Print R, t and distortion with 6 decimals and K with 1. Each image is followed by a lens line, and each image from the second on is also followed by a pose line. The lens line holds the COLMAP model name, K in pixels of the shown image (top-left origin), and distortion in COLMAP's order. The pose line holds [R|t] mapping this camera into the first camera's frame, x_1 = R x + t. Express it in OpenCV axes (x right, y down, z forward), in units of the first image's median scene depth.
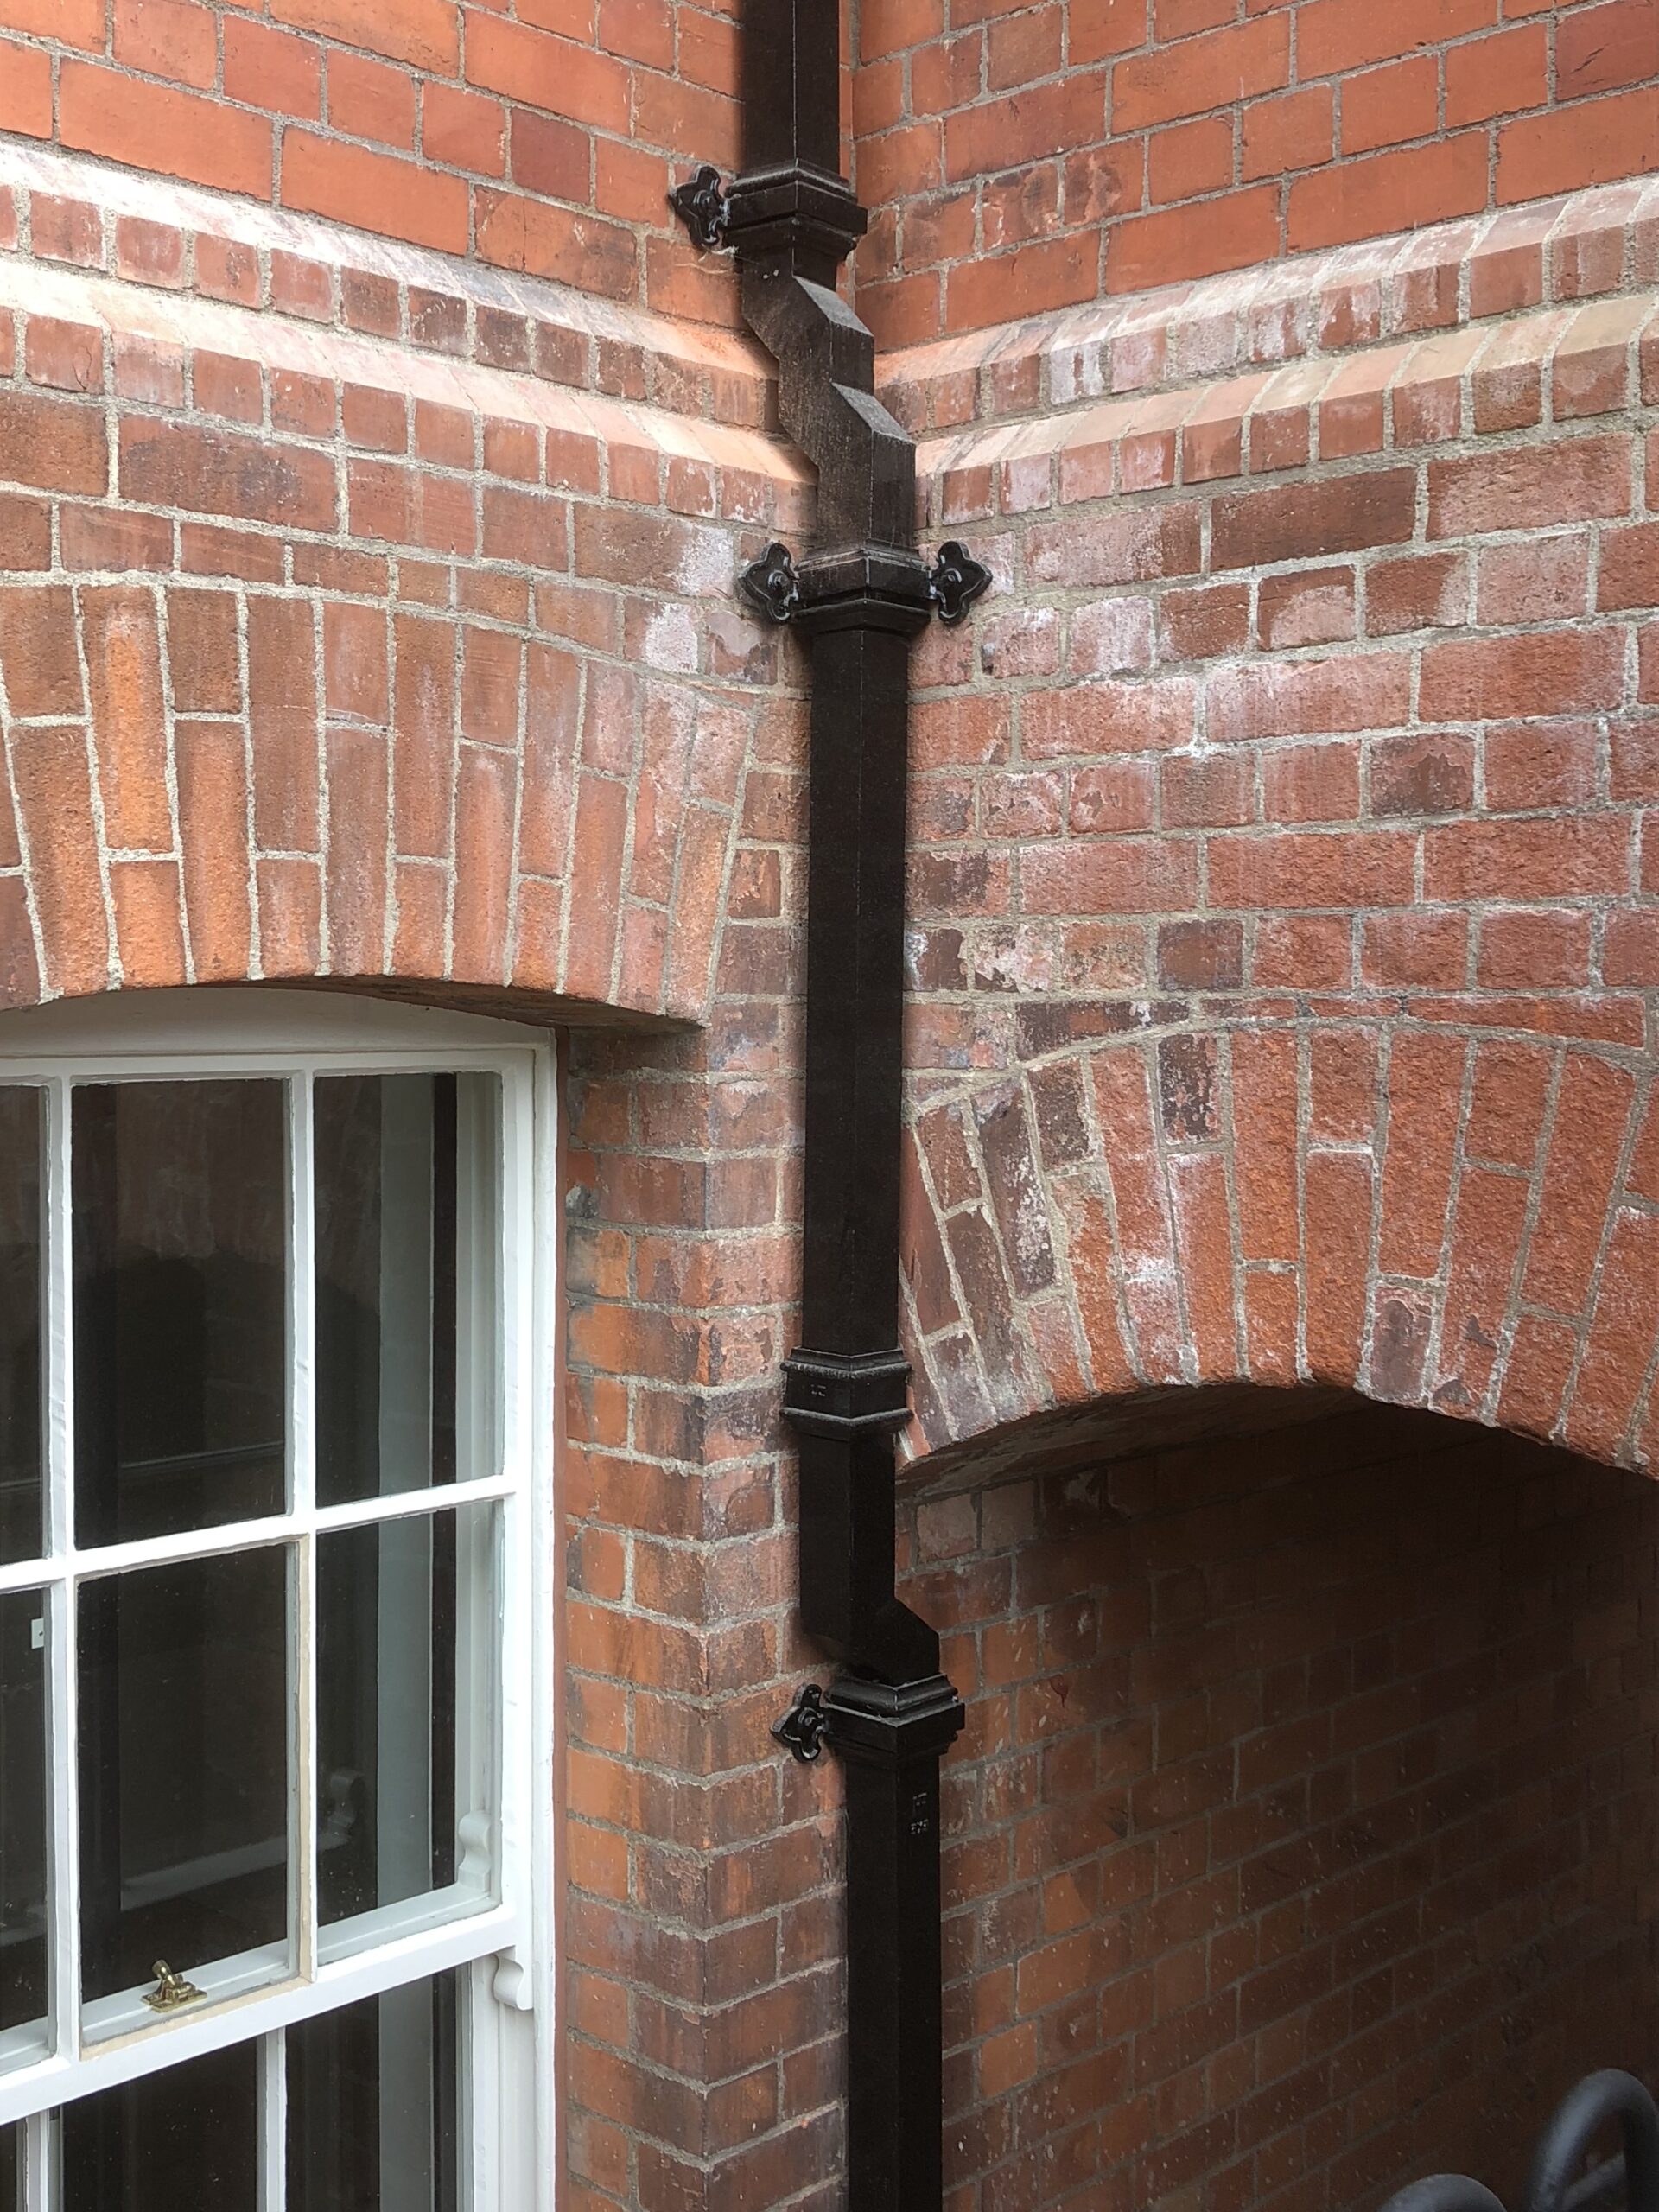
lens RADIAL K [[2548.8, 0, 829.5], [0, 2548.8, 1106.0], [0, 0, 1]] dist [0.176382, -0.557493]
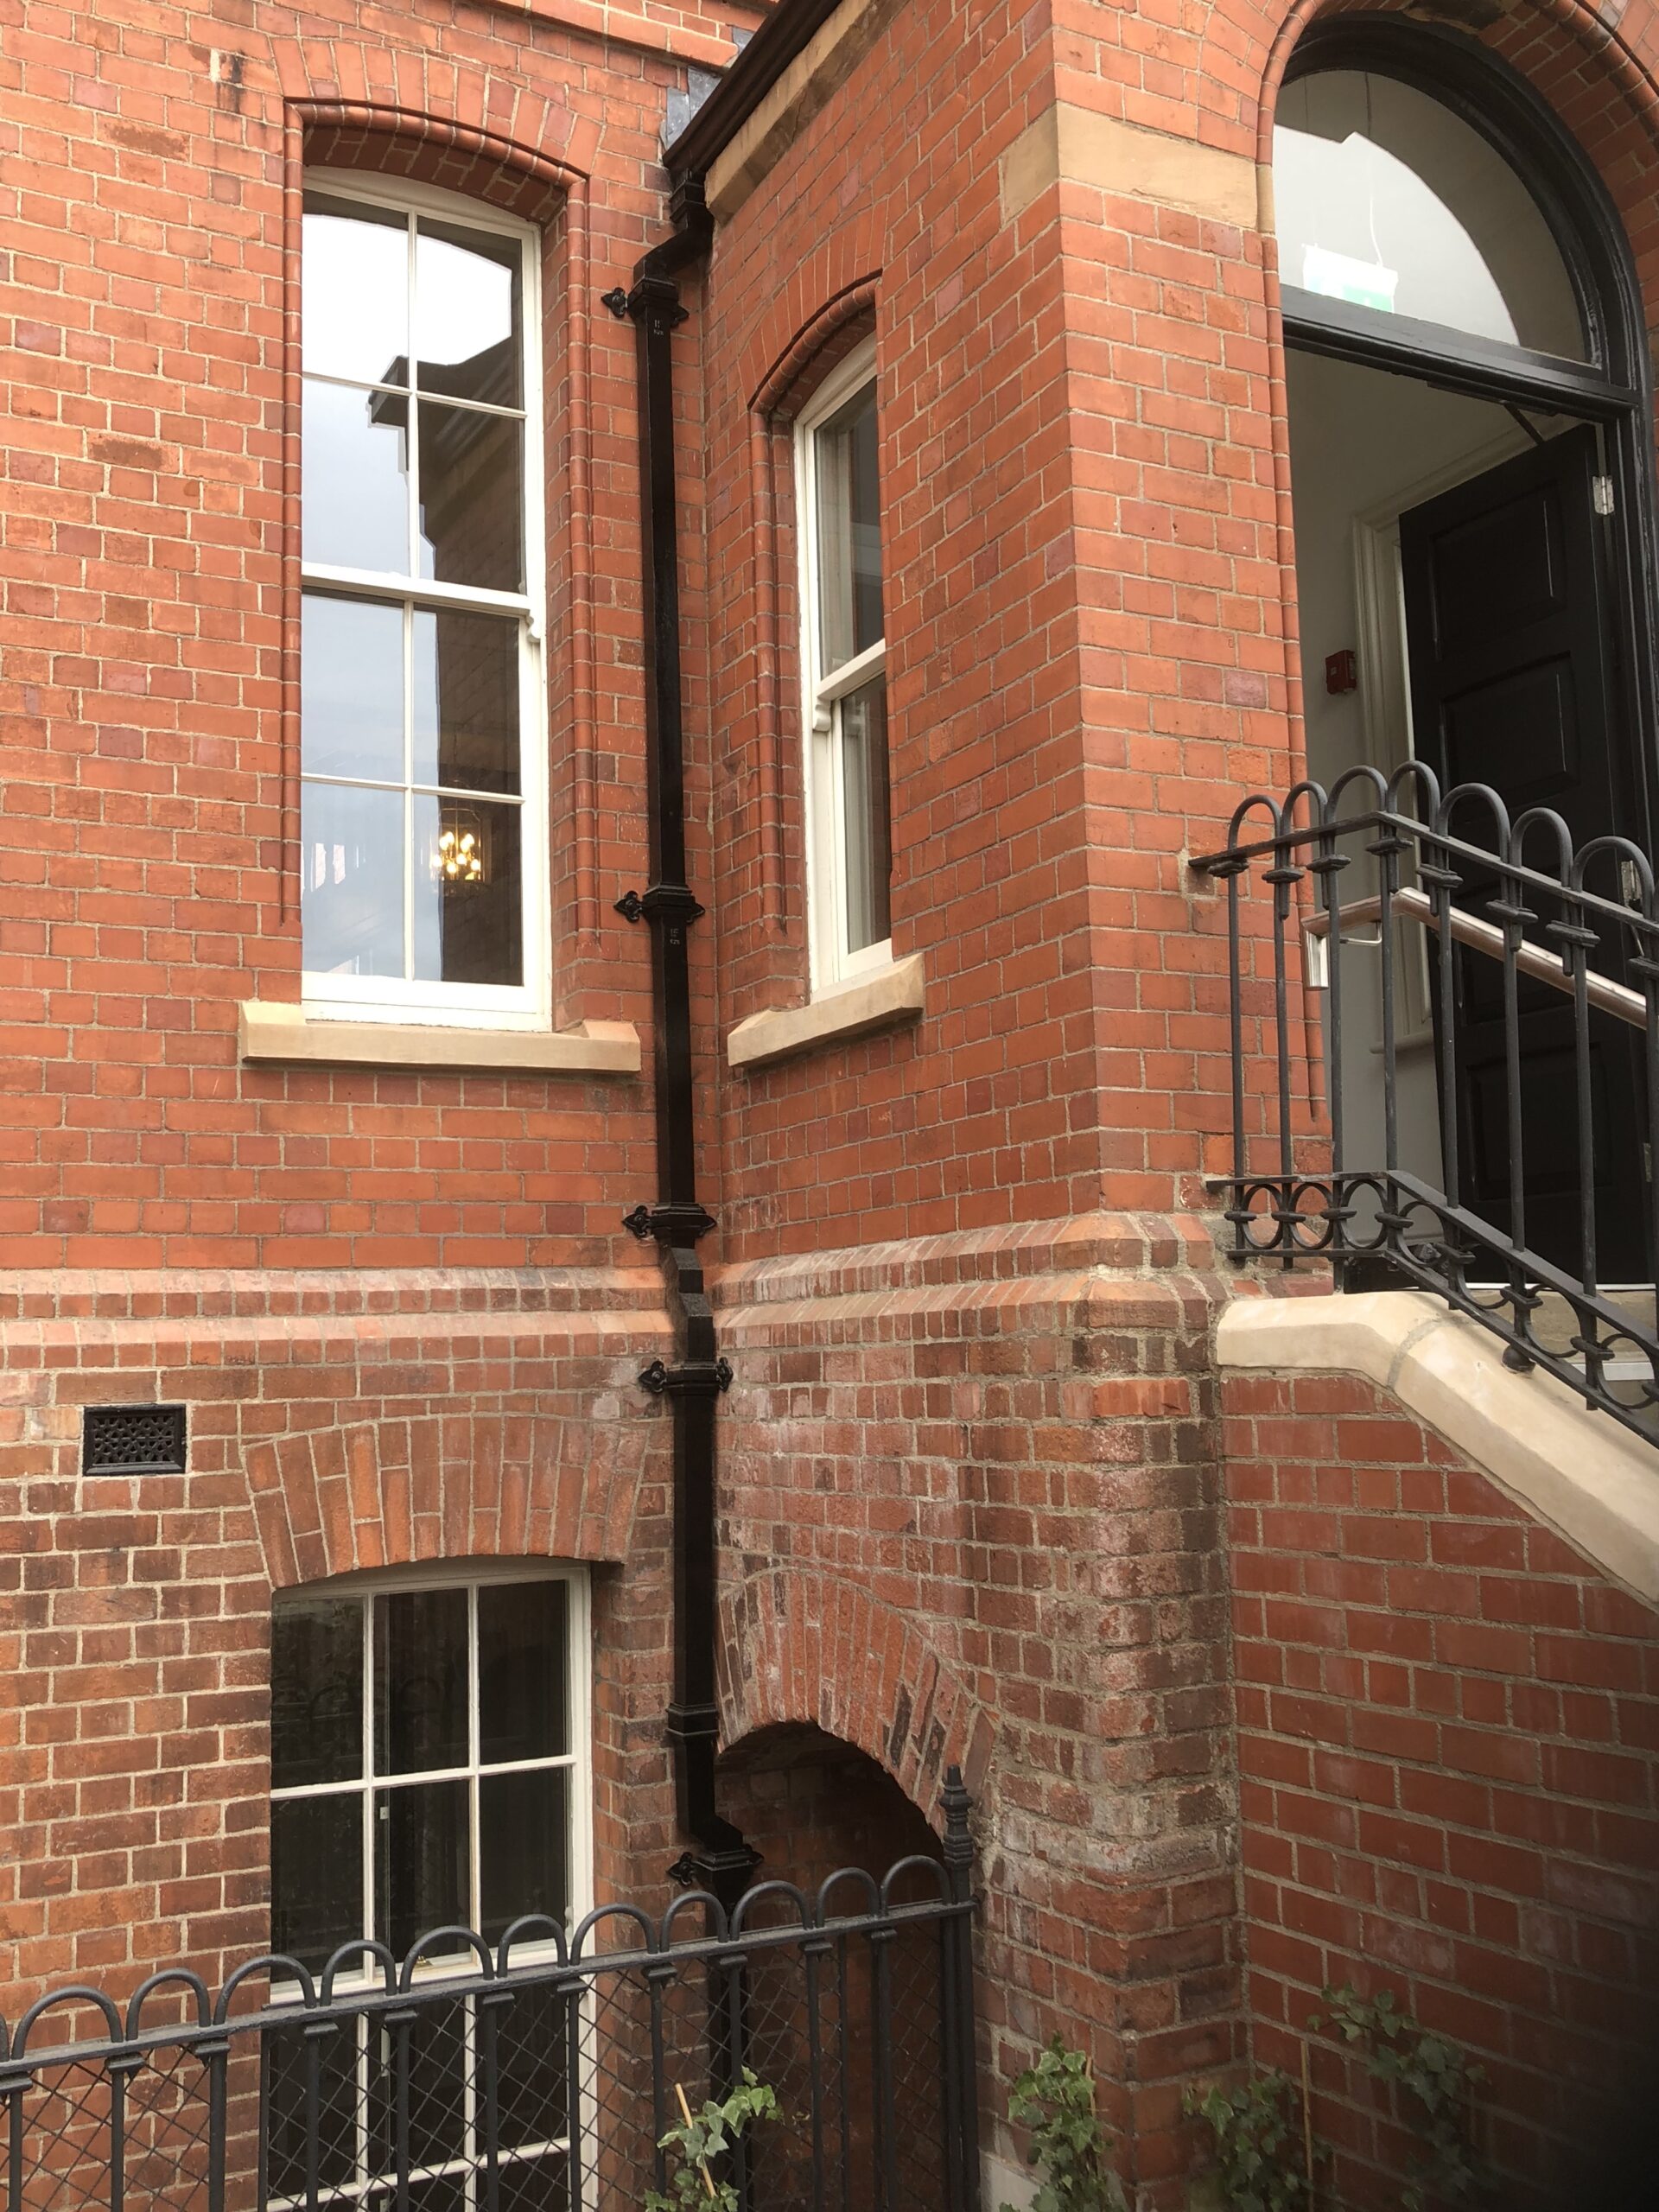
lens RADIAL K [[2134.1, 0, 829.5], [0, 2134.1, 1106.0], [0, 0, 1]] dist [0.175266, -0.766956]
pose [[0.940484, -0.072827, -0.331943, 0.858577], [0.019290, 0.986633, -0.161810, -0.128522], [0.339290, 0.145777, 0.929318, -0.911765]]
